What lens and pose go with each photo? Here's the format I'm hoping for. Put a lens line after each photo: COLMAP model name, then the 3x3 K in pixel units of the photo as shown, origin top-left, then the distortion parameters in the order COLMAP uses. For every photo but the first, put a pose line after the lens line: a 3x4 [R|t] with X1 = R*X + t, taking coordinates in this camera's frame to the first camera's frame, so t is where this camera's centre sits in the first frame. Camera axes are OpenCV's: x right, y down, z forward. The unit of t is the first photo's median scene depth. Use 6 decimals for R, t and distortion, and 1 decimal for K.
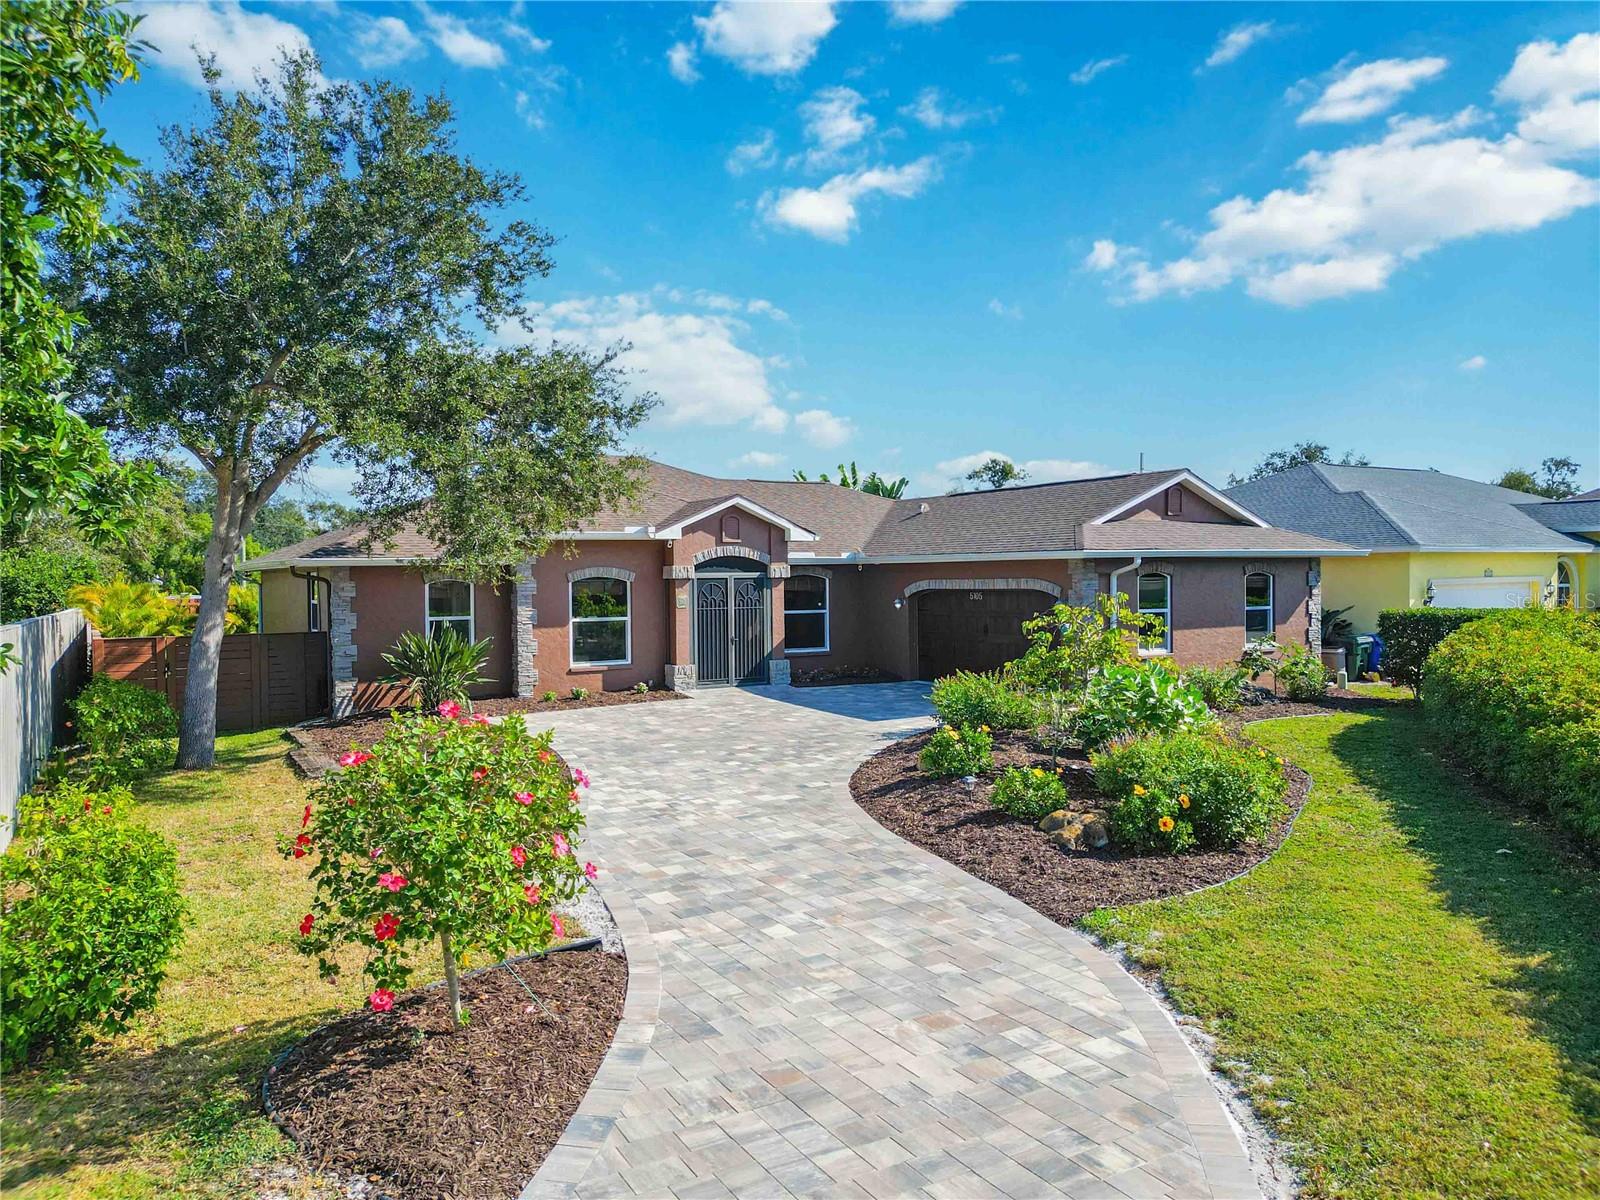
lens RADIAL K [[1040.2, 0, 800.0], [0, 1040.2, 600.0], [0, 0, 1]] dist [0.040904, -0.001230]
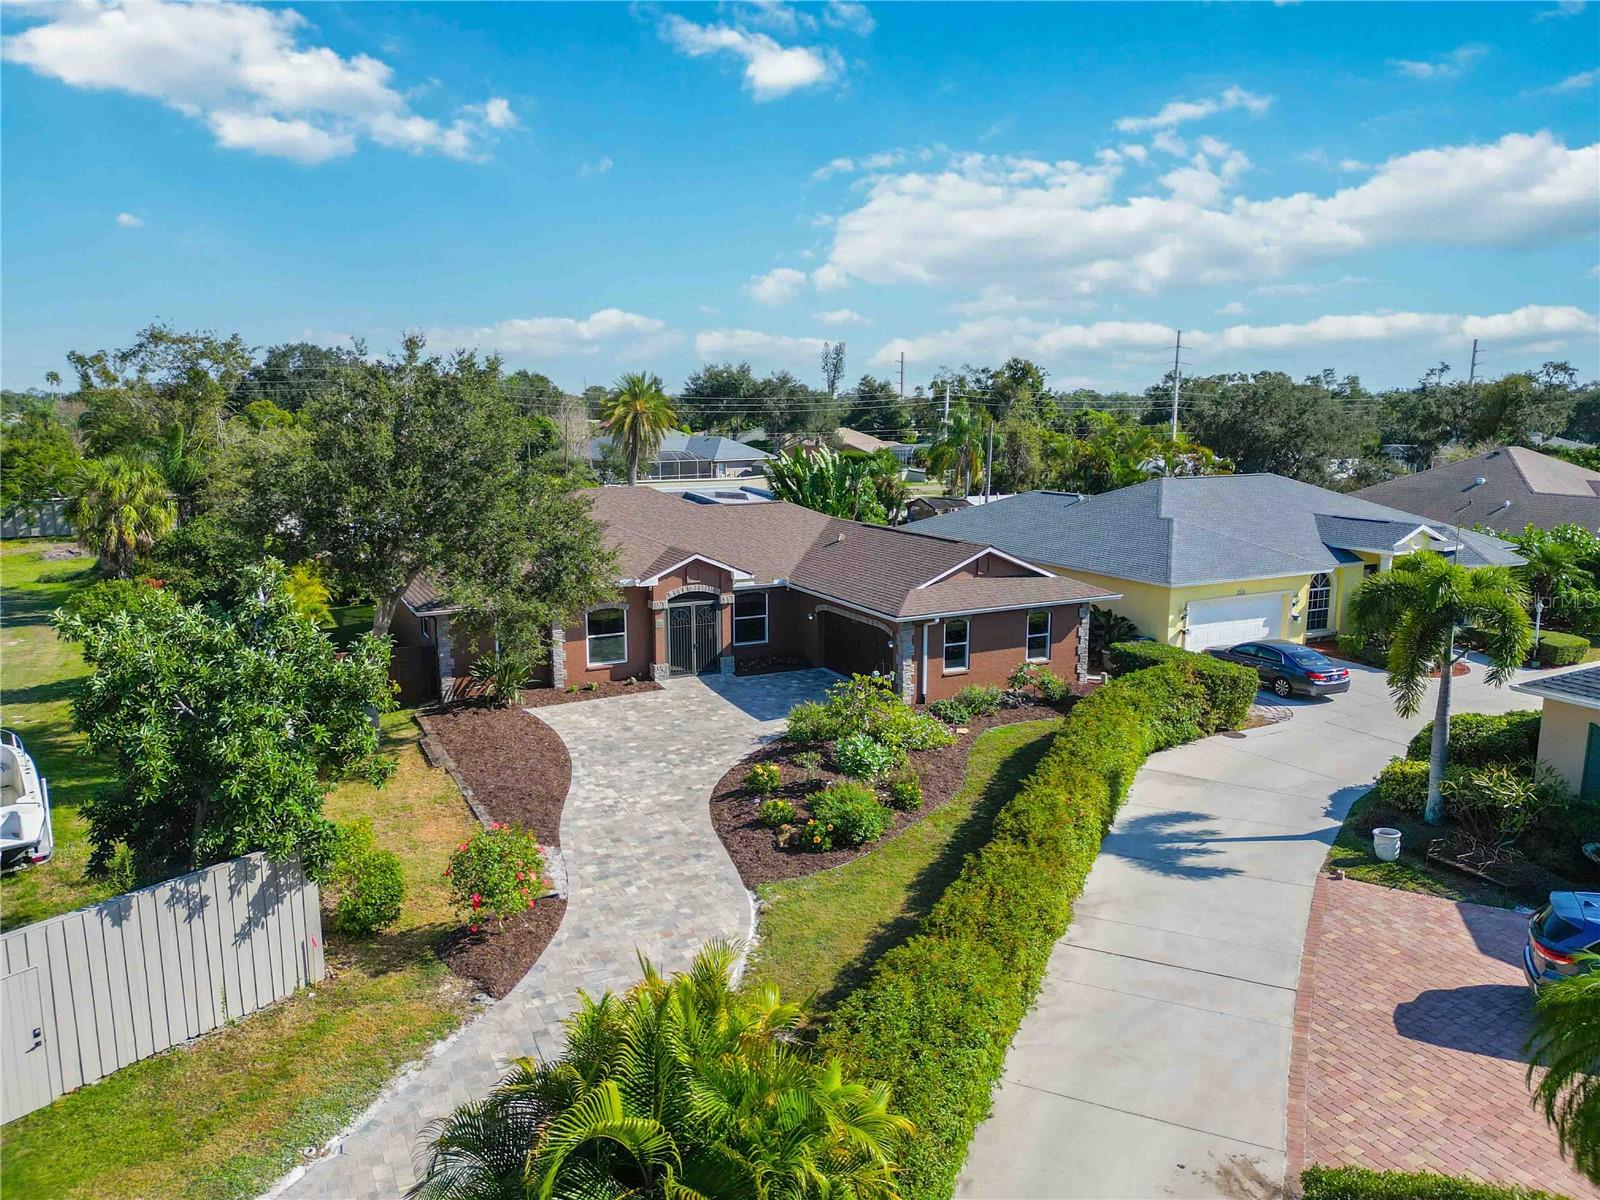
lens RADIAL K [[1006.7, 0, 802.8], [0, 1006.7, 574.4], [0, 0, 1]] dist [0.067433, -0.034741]
pose [[0.998198, 0.017559, -0.057383, 0.192488], [-0.010164, 0.991888, 0.126708, -0.277241], [0.059142, -0.125896, 0.990279, -0.478118]]
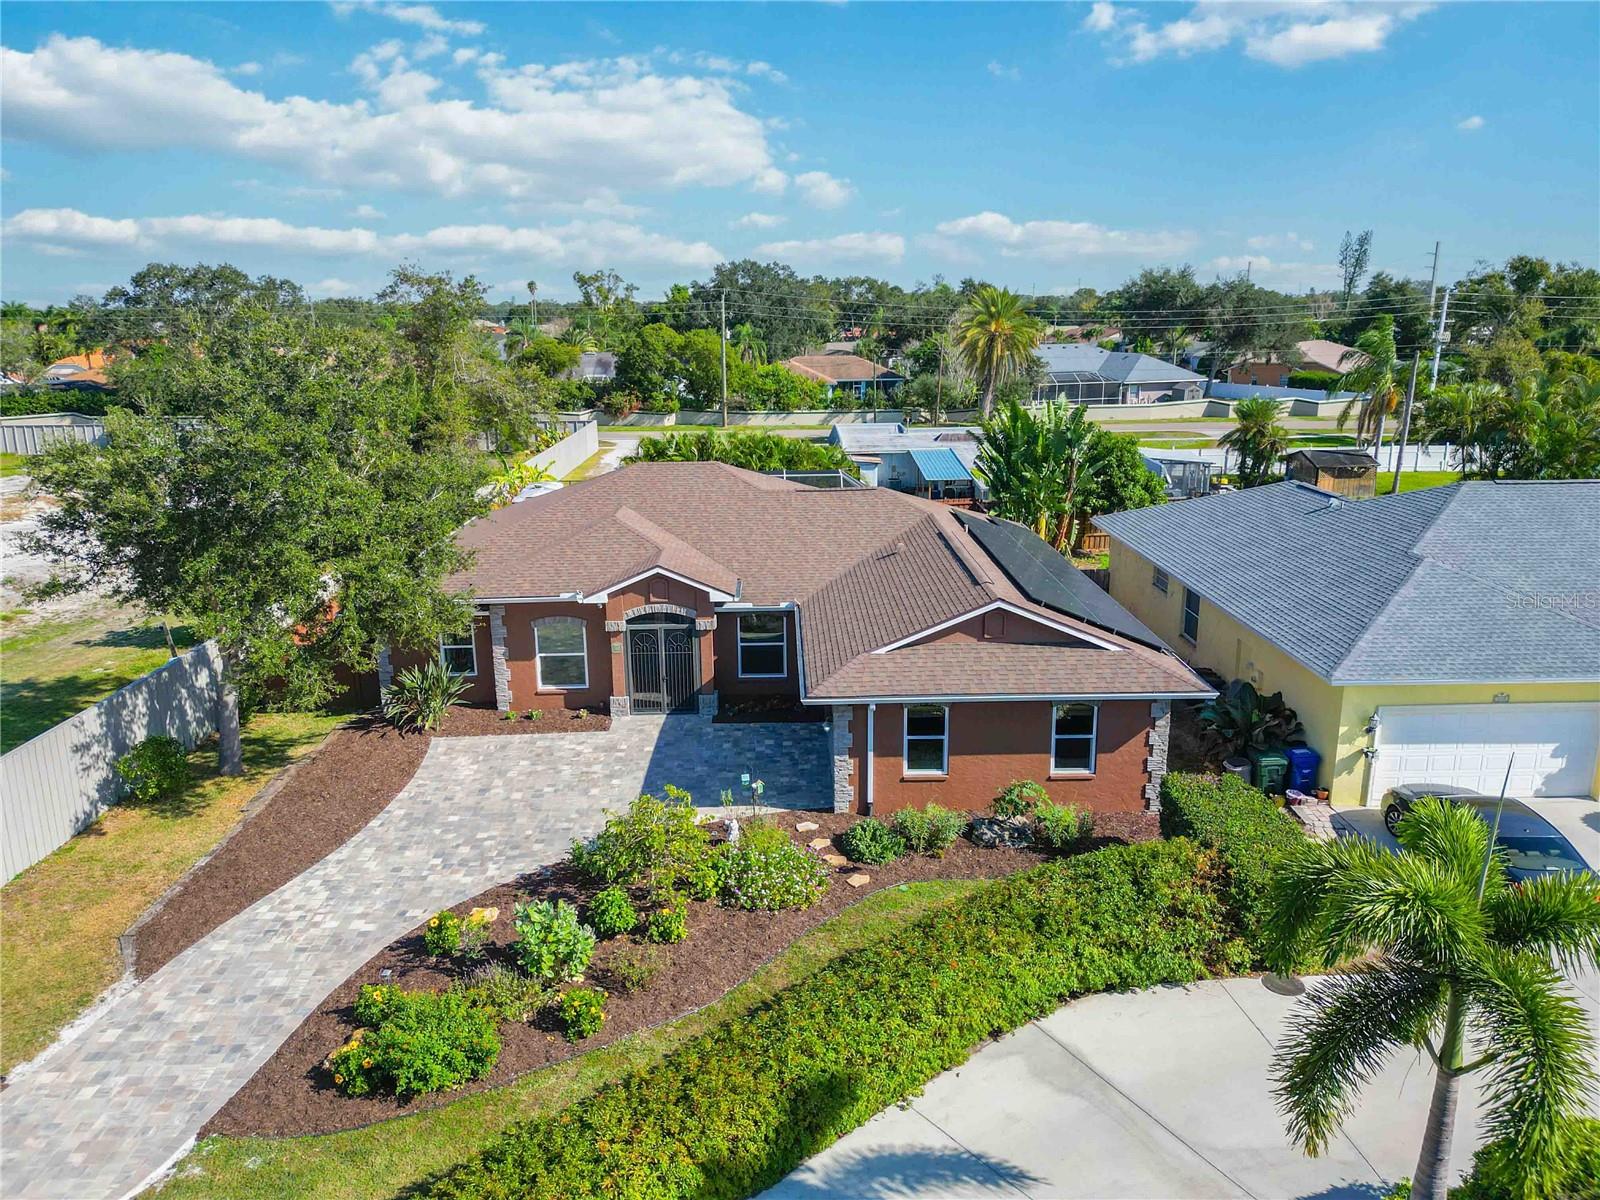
lens RADIAL K [[1038.6, 0, 839.5], [0, 1038.6, 600.9], [0, 0, 1]] dist [0.054109, -0.046373]
pose [[0.887493, 0.124685, -0.443632, 0.708283], [-0.018227, 0.971445, 0.236565, -0.374121], [0.460460, -0.201864, 0.864423, 0.064549]]
